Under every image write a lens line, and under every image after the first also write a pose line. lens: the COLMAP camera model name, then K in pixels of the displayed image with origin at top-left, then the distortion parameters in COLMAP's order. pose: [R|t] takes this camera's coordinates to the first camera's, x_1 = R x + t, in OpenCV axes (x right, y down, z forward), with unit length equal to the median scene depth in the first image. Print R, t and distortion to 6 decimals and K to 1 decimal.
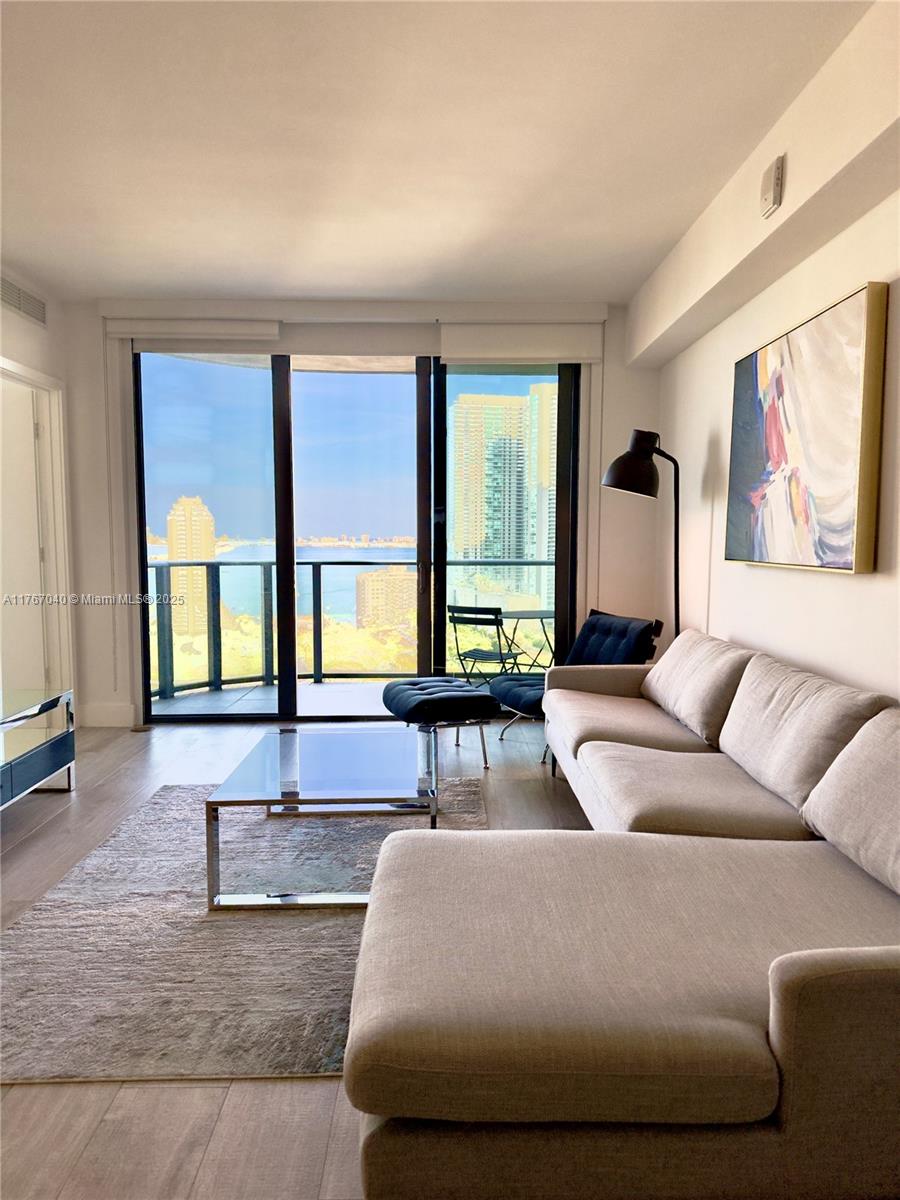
lens RADIAL K [[832.1, 0, 450.0], [0, 832.1, 600.0], [0, 0, 1]] dist [0.006501, 0.000737]
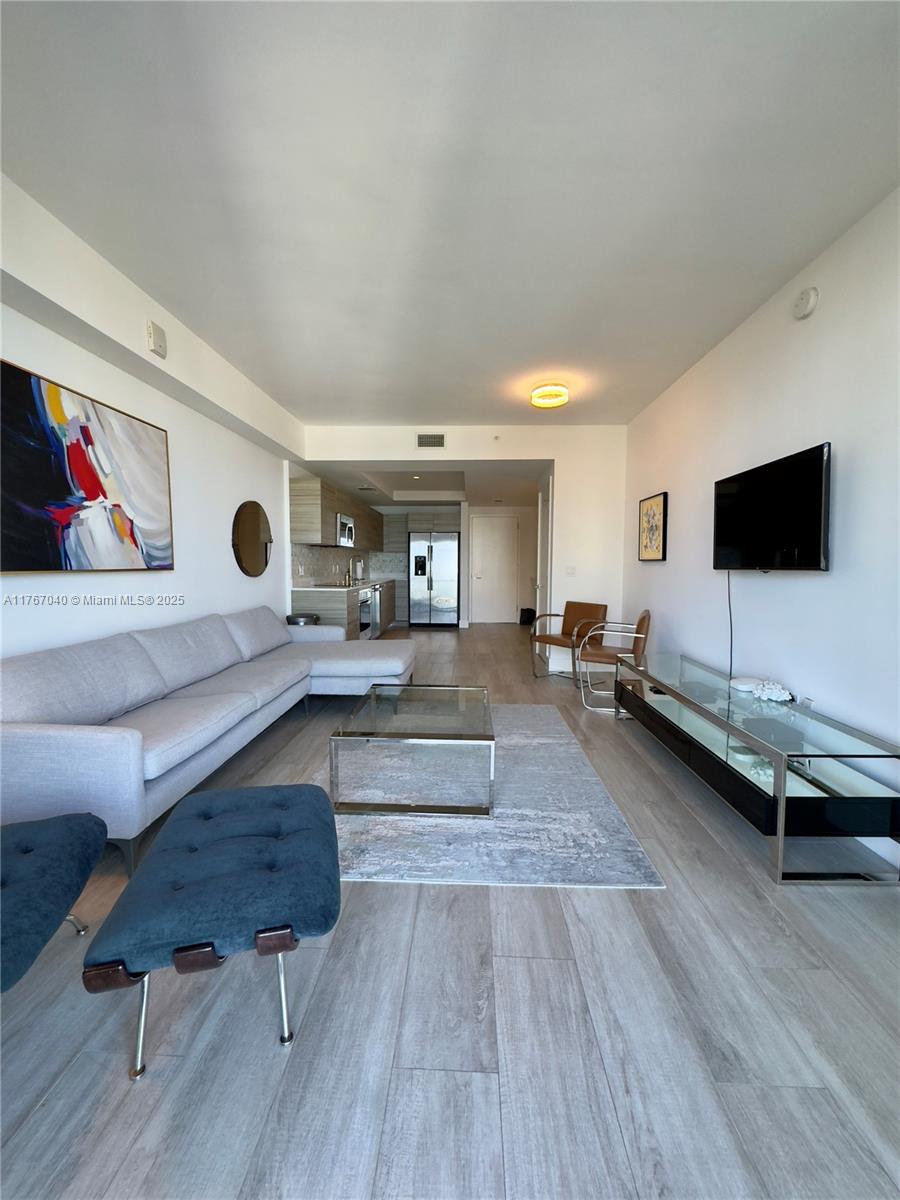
lens RADIAL K [[479.4, 0, 450.0], [0, 479.4, 600.0], [0, 0, 1]] dist [-0.000709, 0.000097]
pose [[-0.998186, -0.006201, 0.059892, -0.247374], [0.002526, 0.989495, 0.144546, -0.113541], [-0.060159, 0.144435, -0.987684, 1.879644]]
